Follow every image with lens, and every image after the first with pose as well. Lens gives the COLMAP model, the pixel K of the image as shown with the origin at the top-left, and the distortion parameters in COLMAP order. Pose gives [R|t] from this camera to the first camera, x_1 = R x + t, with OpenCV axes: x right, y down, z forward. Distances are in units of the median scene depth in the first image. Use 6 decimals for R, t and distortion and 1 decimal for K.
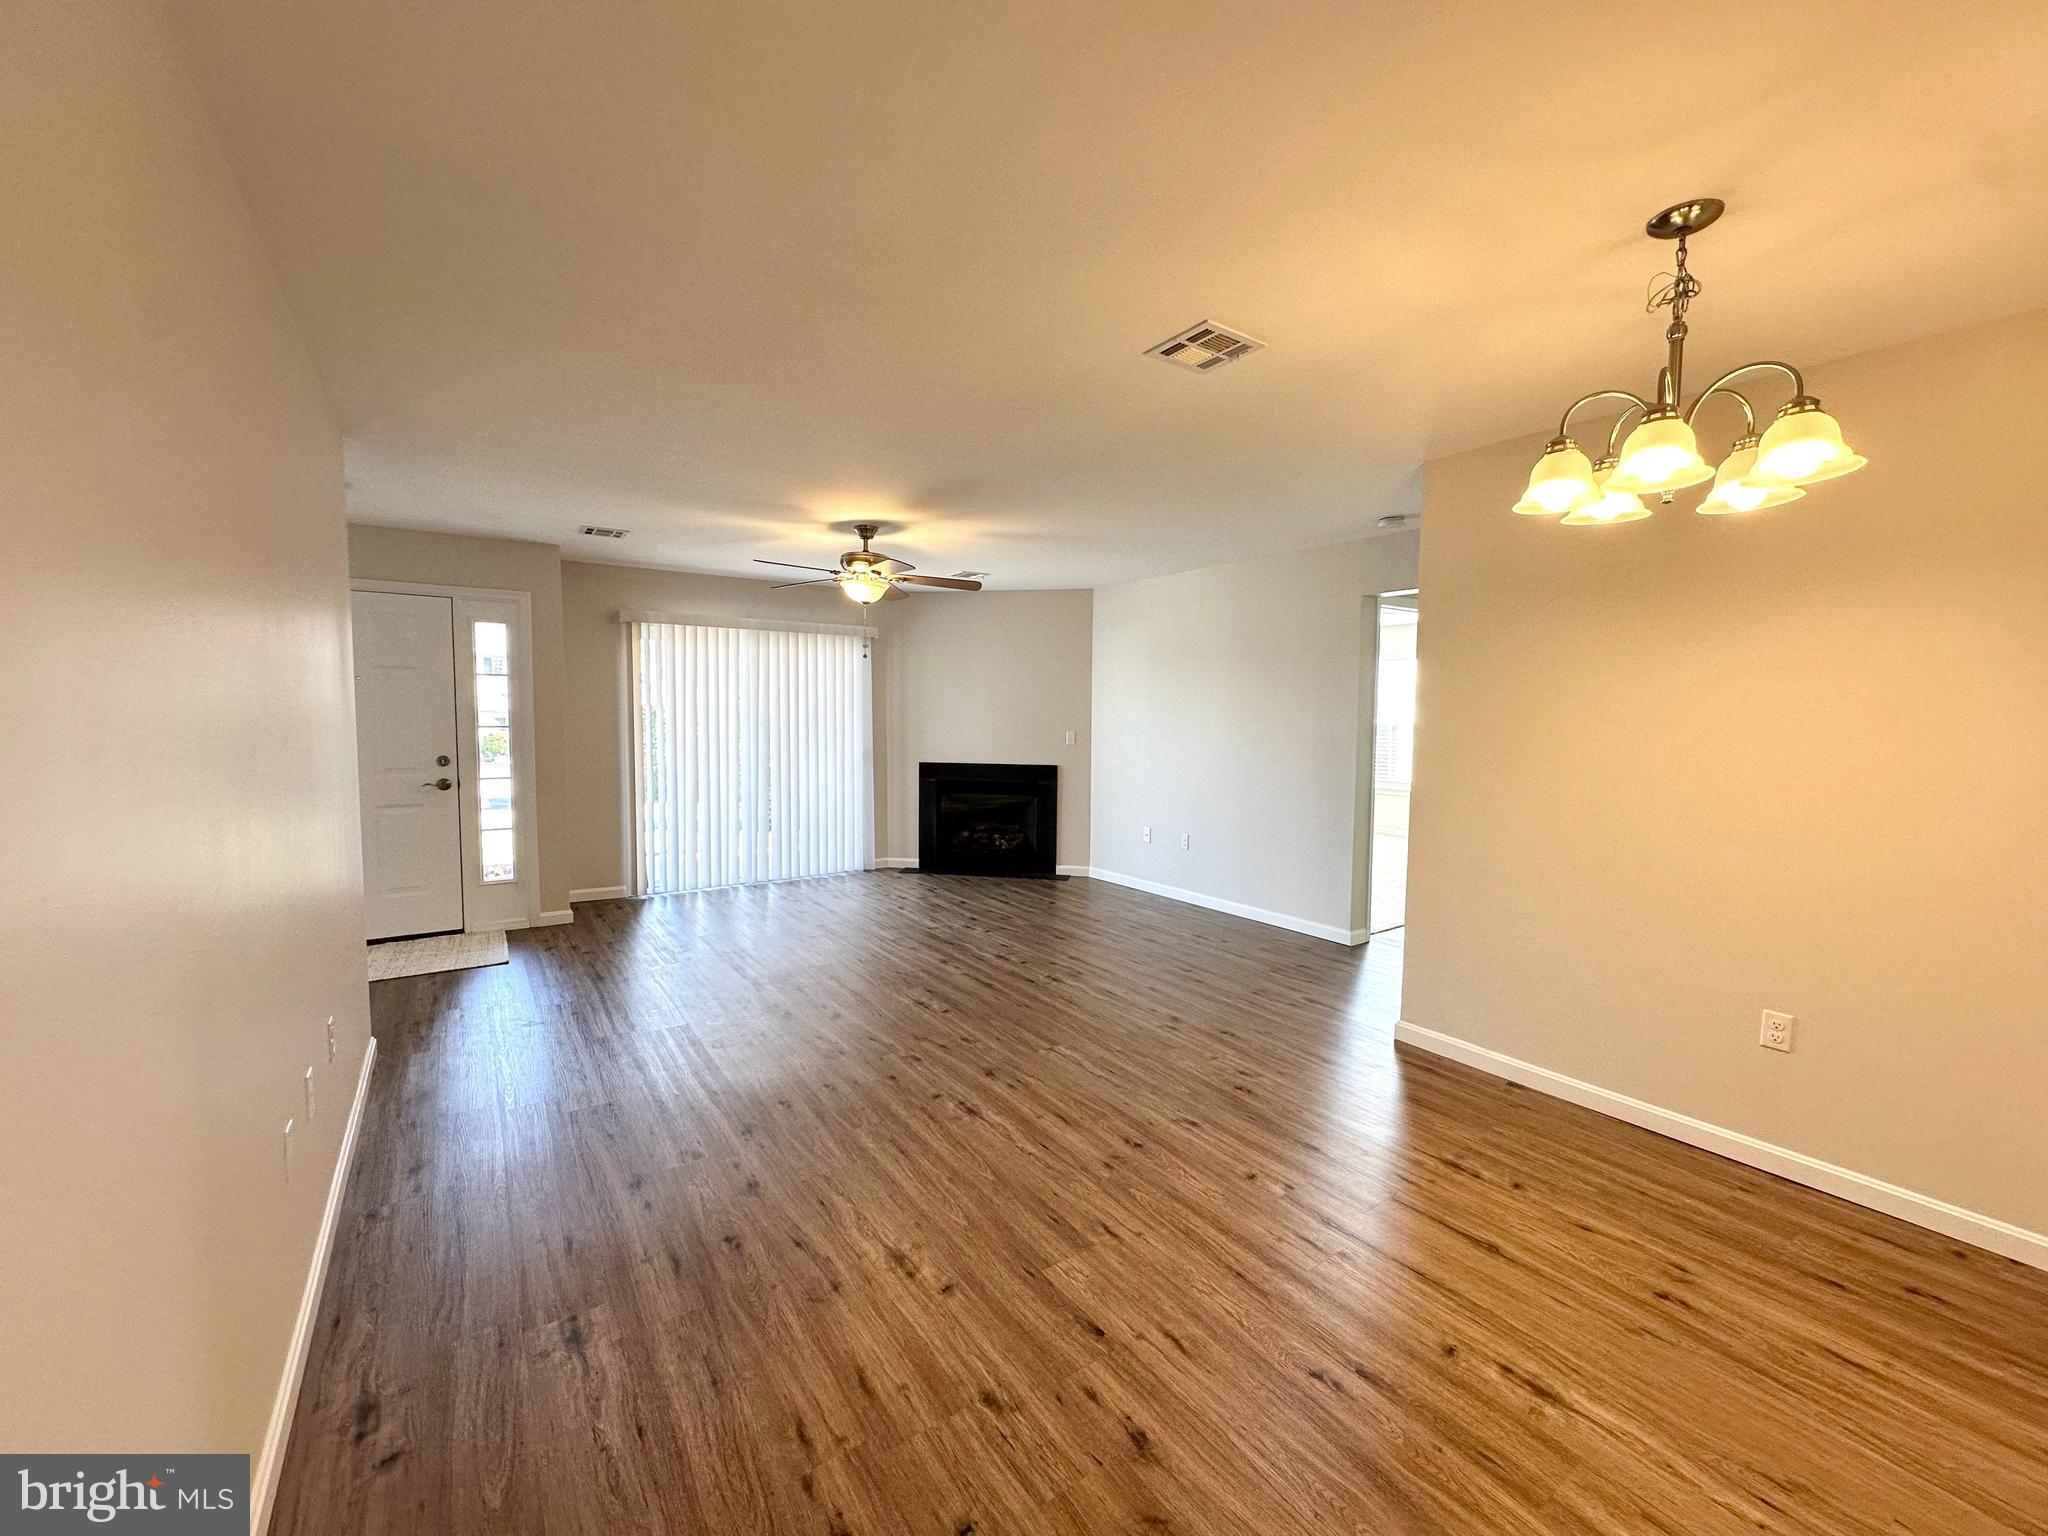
lens RADIAL K [[817.4, 0, 1026.6], [0, 817.4, 766.8], [0, 0, 1]] dist [-0.004088, 0.001264]
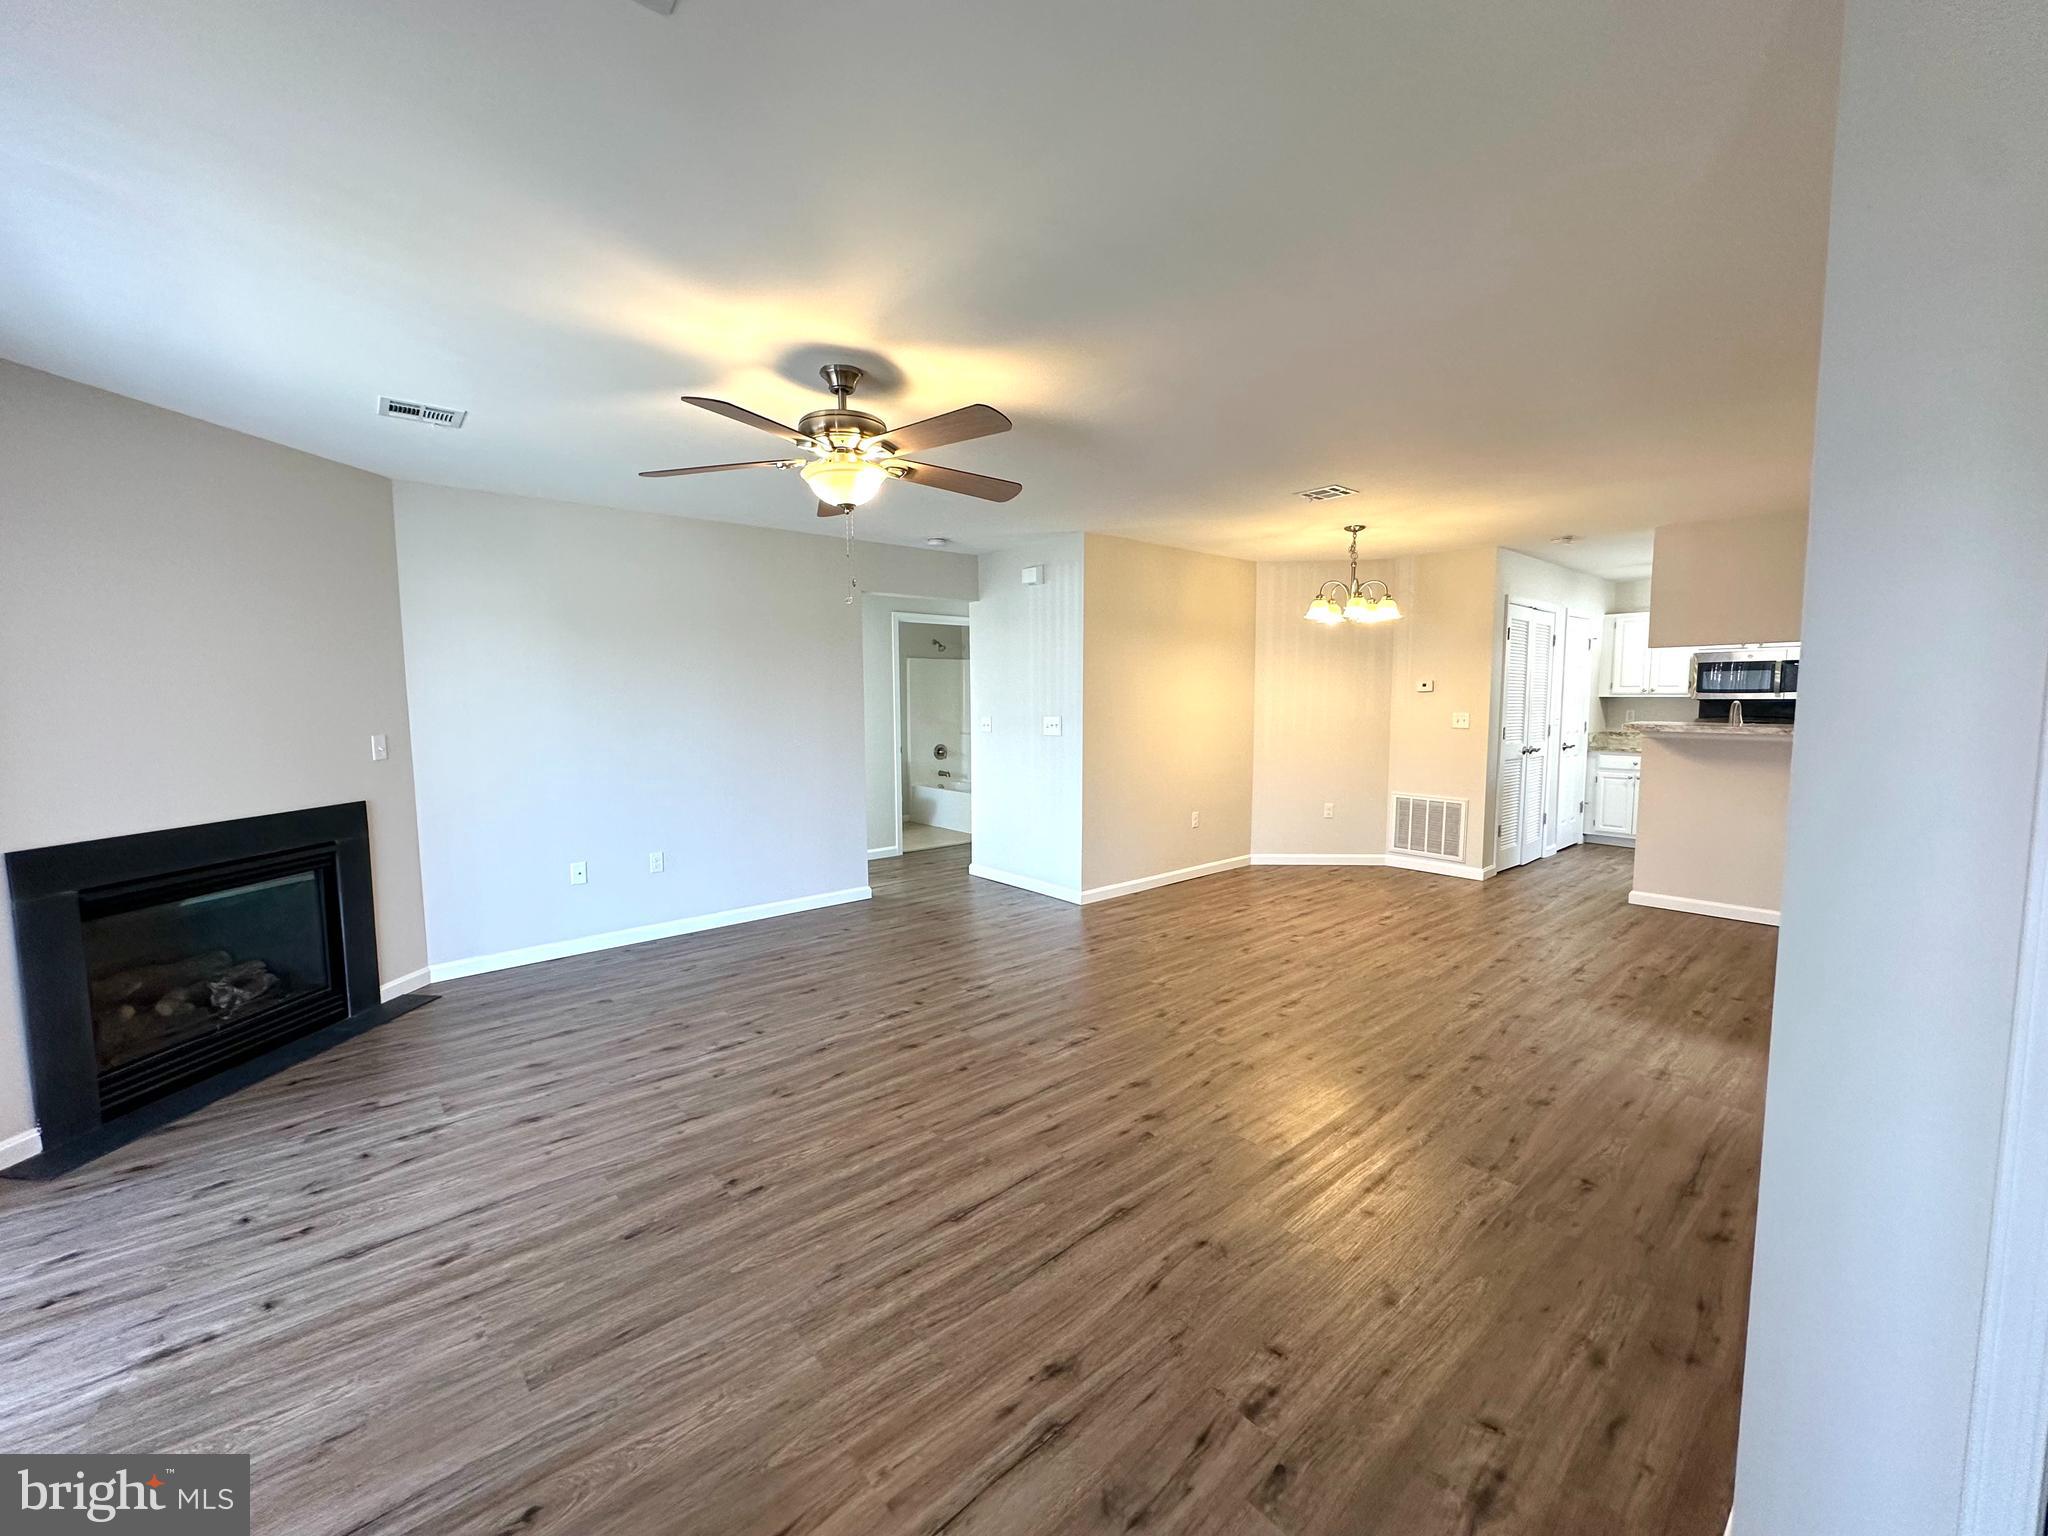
lens RADIAL K [[817.4, 0, 1017.2], [0, 817.4, 765.7], [0, 0, 1]] dist [-0.004088, 0.001264]
pose [[-0.098188, -0.095959, 0.990531, -1.115491], [0.073895, 0.991889, 0.103416, -0.101469], [-0.992421, 0.083349, -0.090301, 1.336199]]
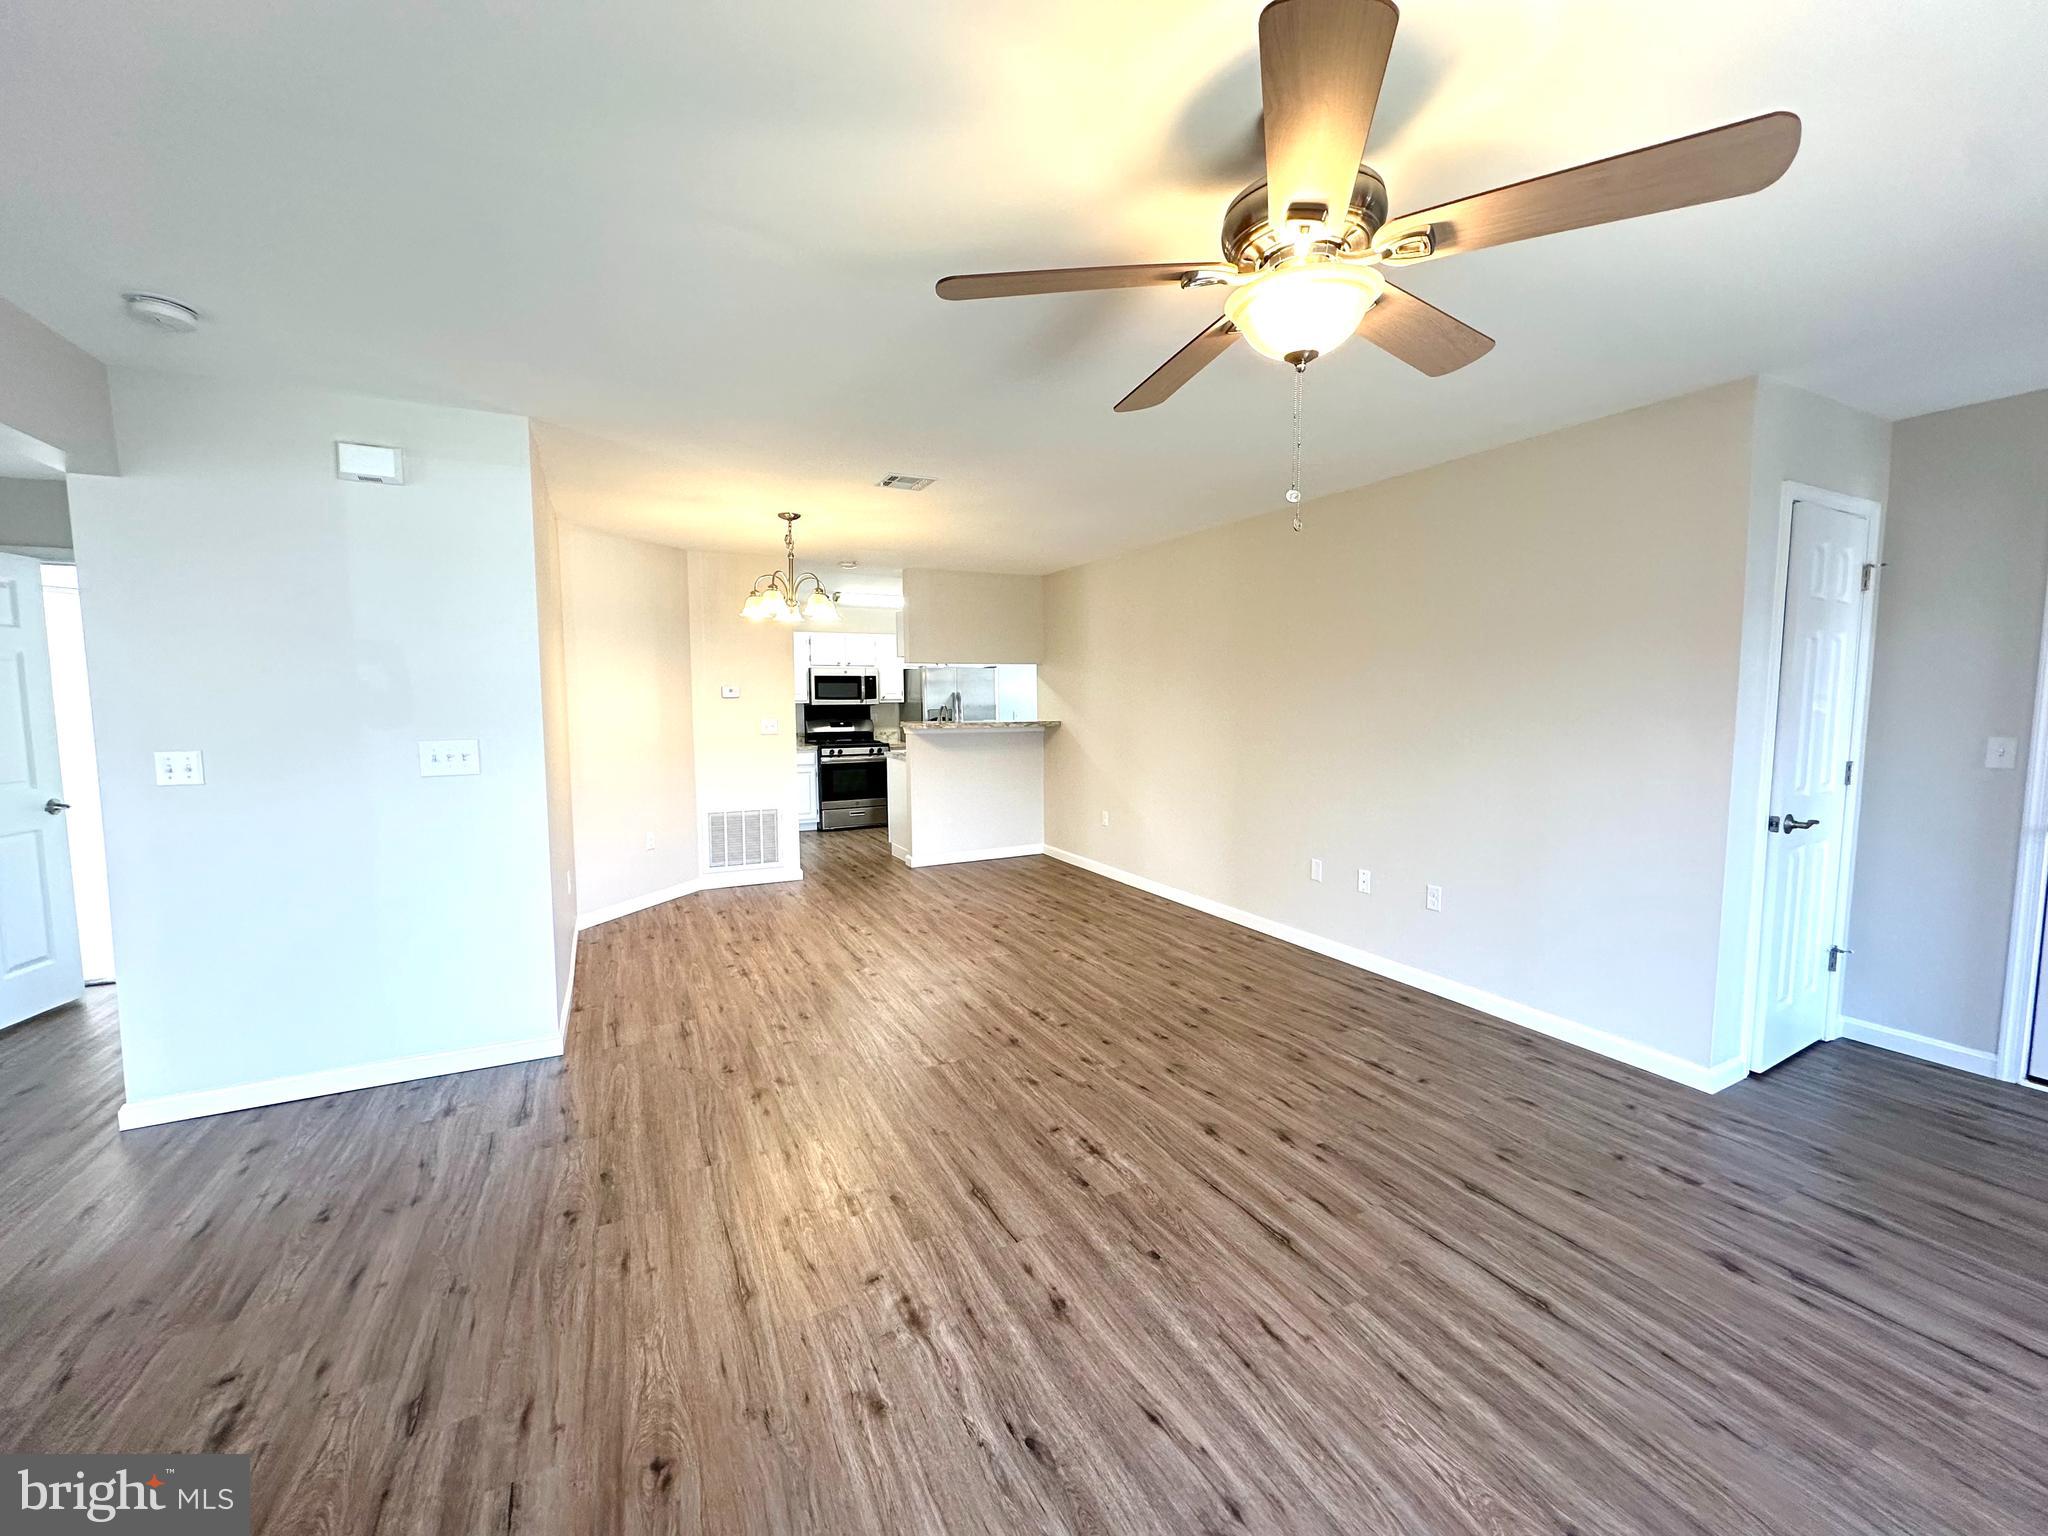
lens RADIAL K [[817.4, 0, 1024.0], [0, 817.4, 763.7], [0, 0, 1]] dist [-0.004088, 0.001264]
pose [[-0.990184, -0.013522, 0.139114, -0.192490], [0.007695, 0.988526, 0.150854, -0.129226], [-0.139558, 0.150443, -0.978719, 1.911702]]
